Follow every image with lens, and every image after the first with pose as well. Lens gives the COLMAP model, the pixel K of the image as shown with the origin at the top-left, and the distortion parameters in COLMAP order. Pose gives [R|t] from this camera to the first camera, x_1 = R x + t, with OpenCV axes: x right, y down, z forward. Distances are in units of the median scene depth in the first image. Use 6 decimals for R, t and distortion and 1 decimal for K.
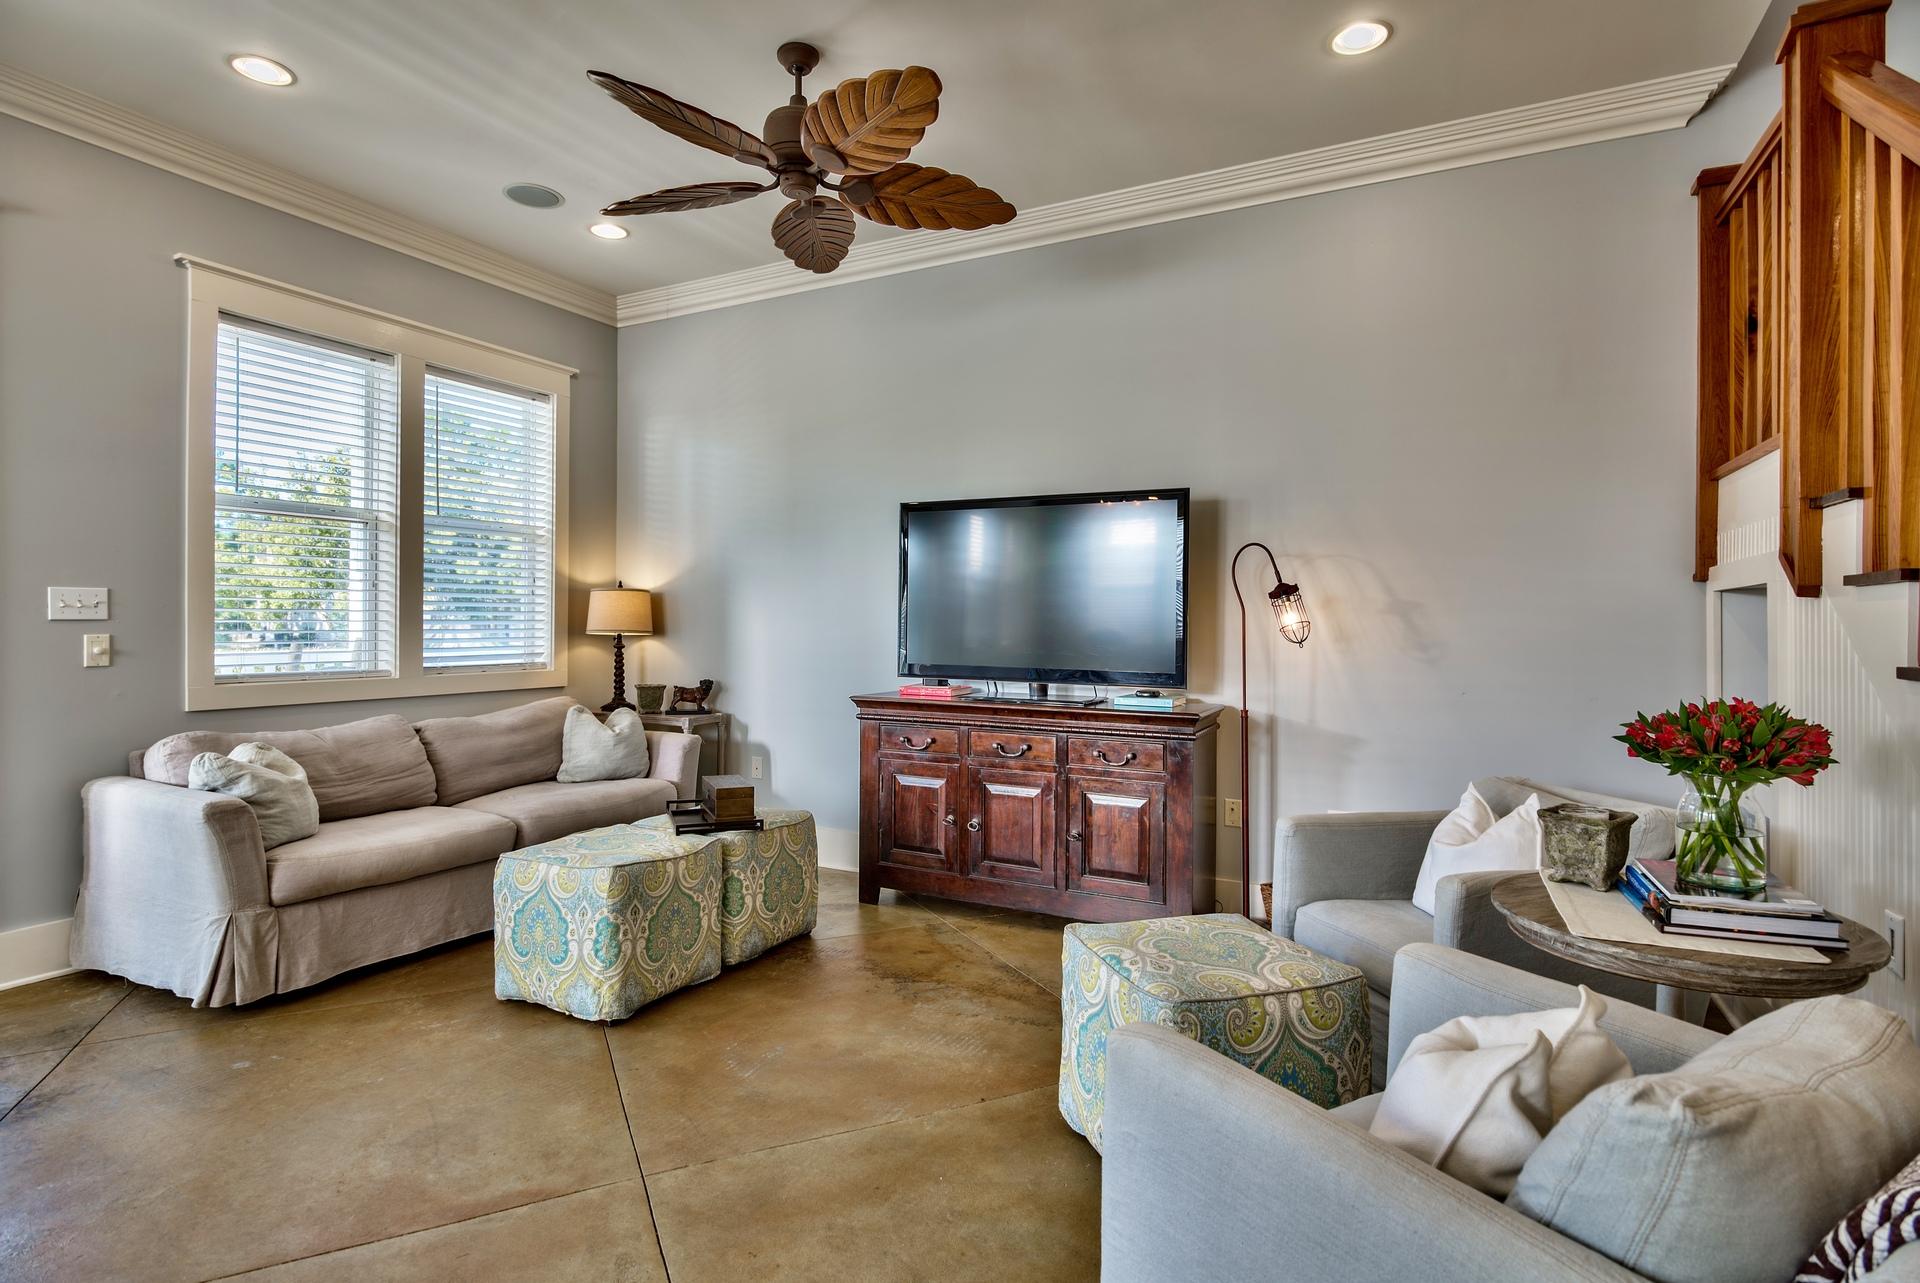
lens RADIAL K [[949.0, 0, 1014.8], [0, 949.0, 624.9], [0, 0, 1]] dist [-0.001346, 0.001656]
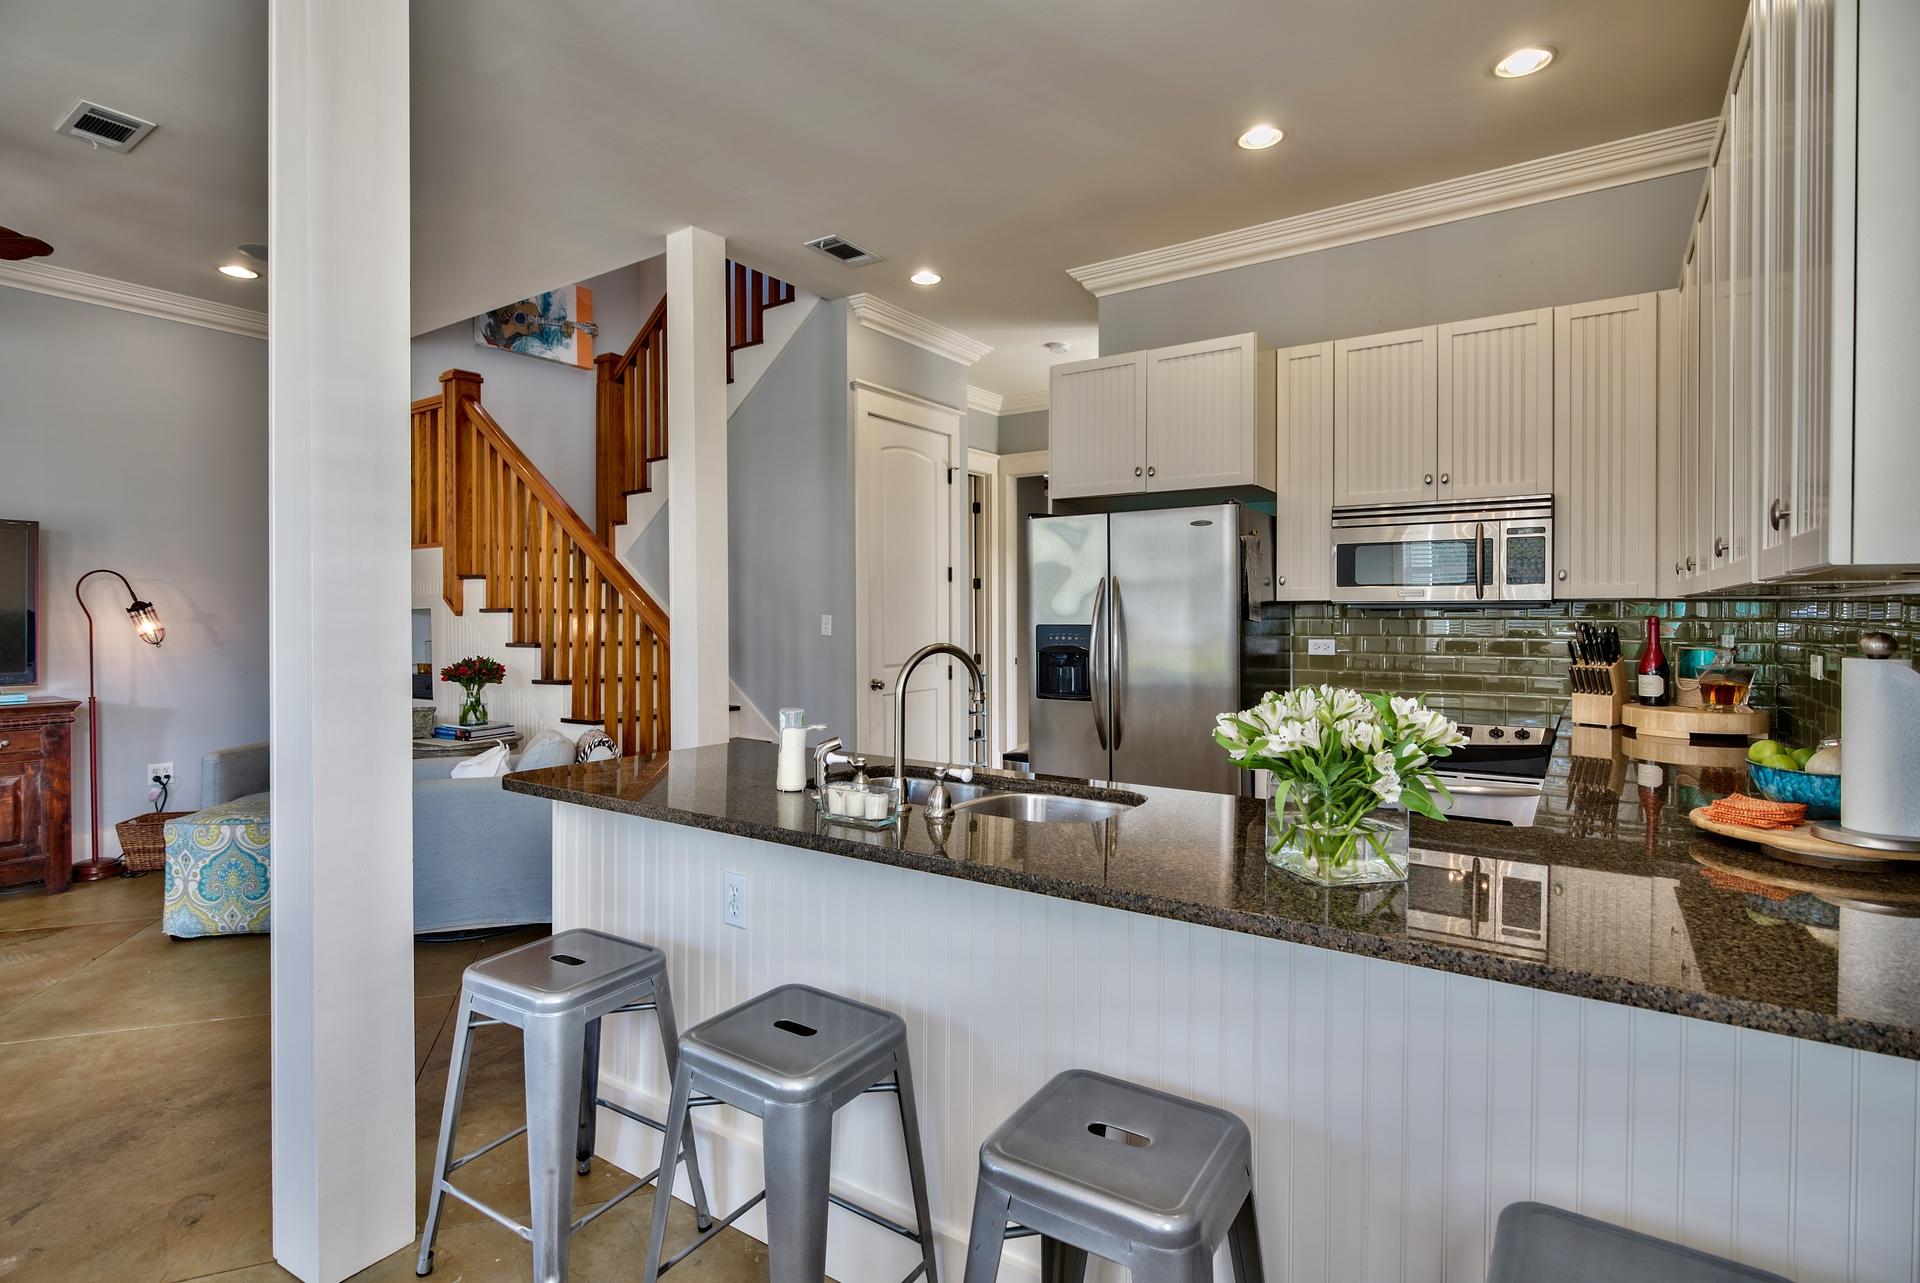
lens RADIAL K [[949.0, 0, 898.5], [0, 949.0, 597.9], [0, 0, 1]] dist [-0.001346, 0.001656]
pose [[0.182710, 0.012308, 0.983090, -0.891513], [0.006499, 0.999885, -0.013726, -0.023358], [-0.983145, 0.008897, 0.182608, -0.360478]]
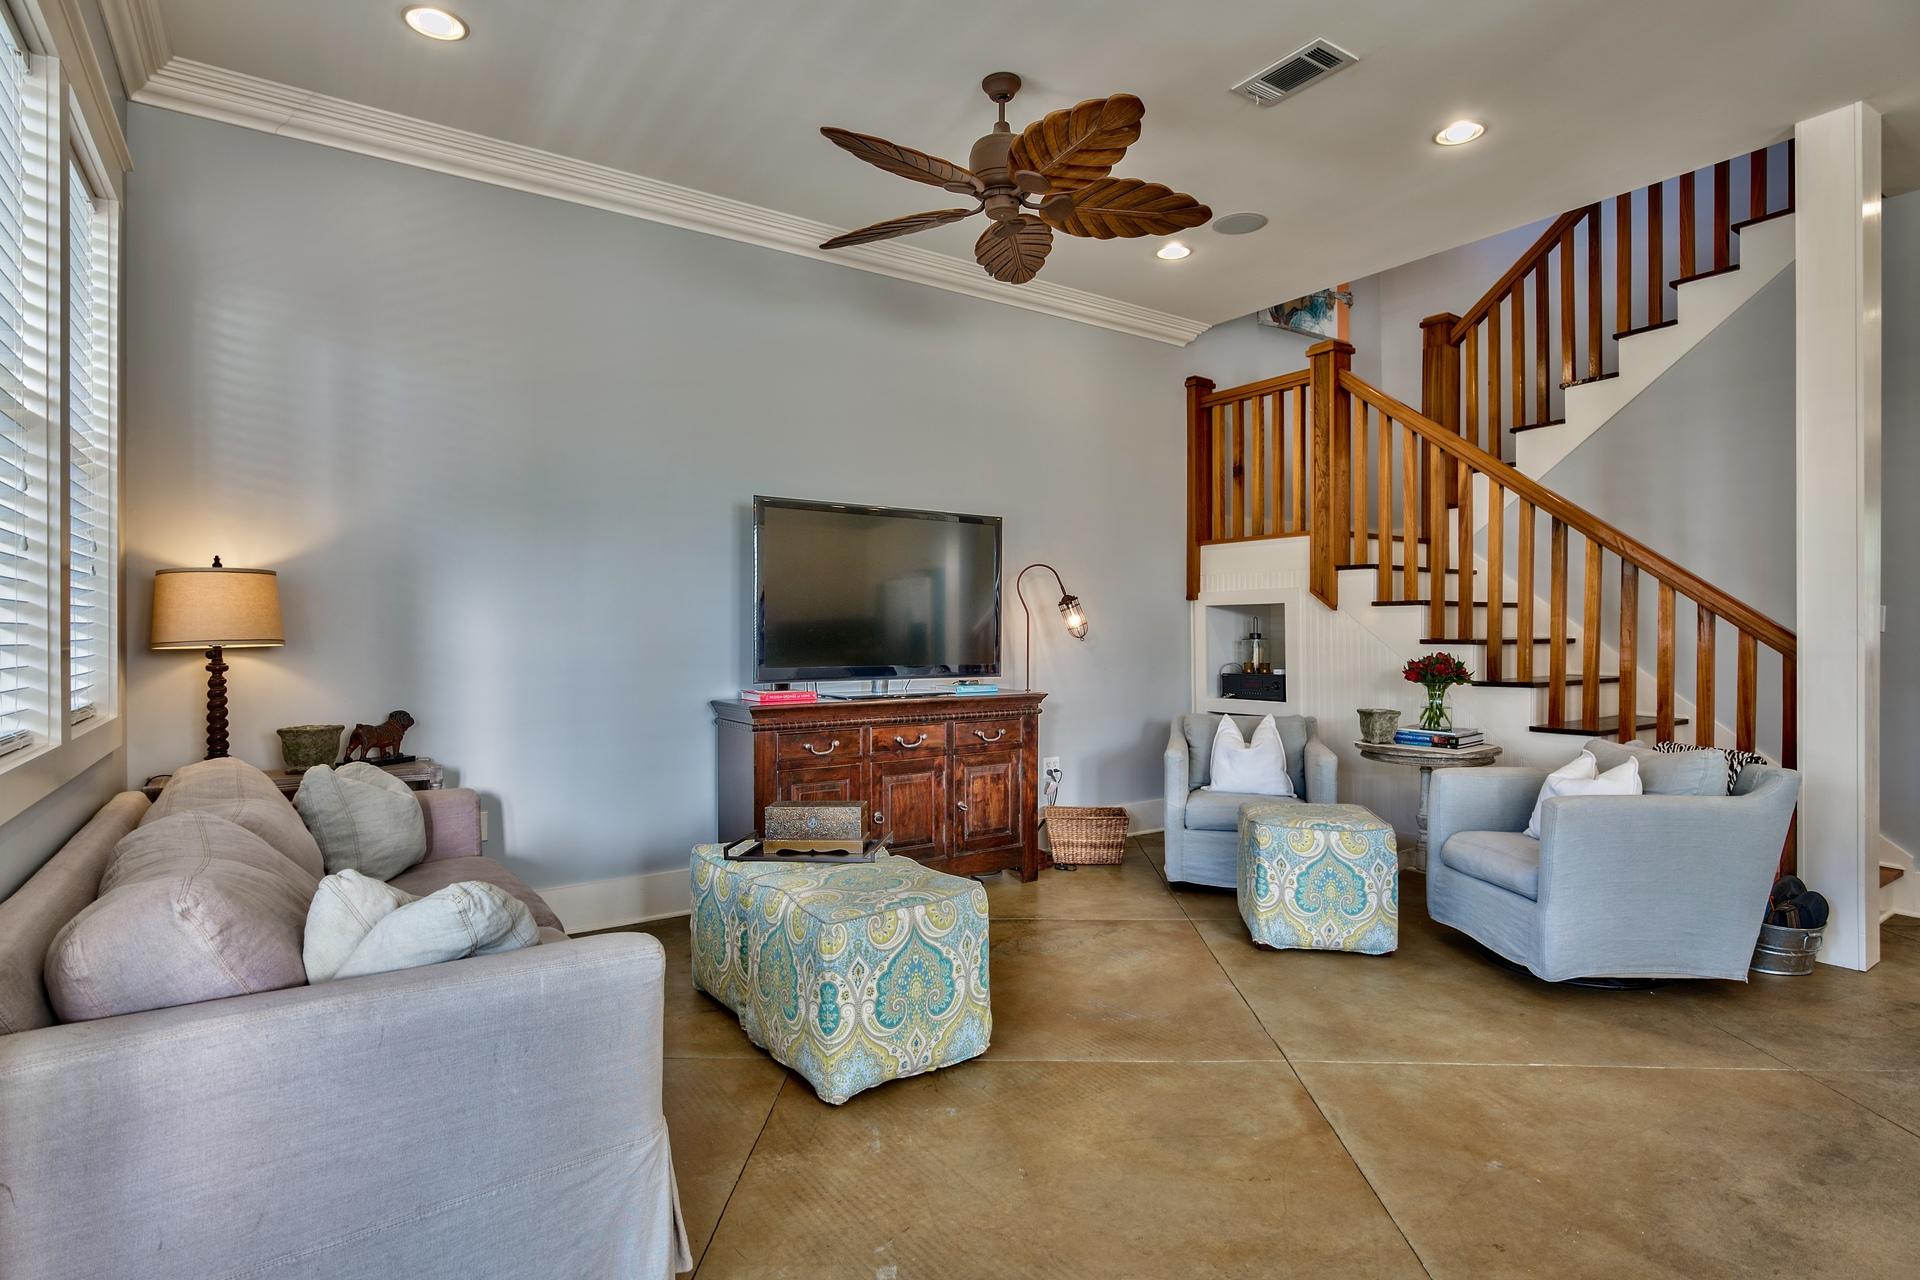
lens RADIAL K [[949.0, 0, 955.4], [0, 949.0, 635.0], [0, 0, 1]] dist [-0.001346, 0.001656]
pose [[0.487539, -0.012094, 0.873018, -1.018661], [0.006375, 0.999927, 0.010292, -0.001000], [-0.873078, 0.000548, 0.487580, 0.460724]]
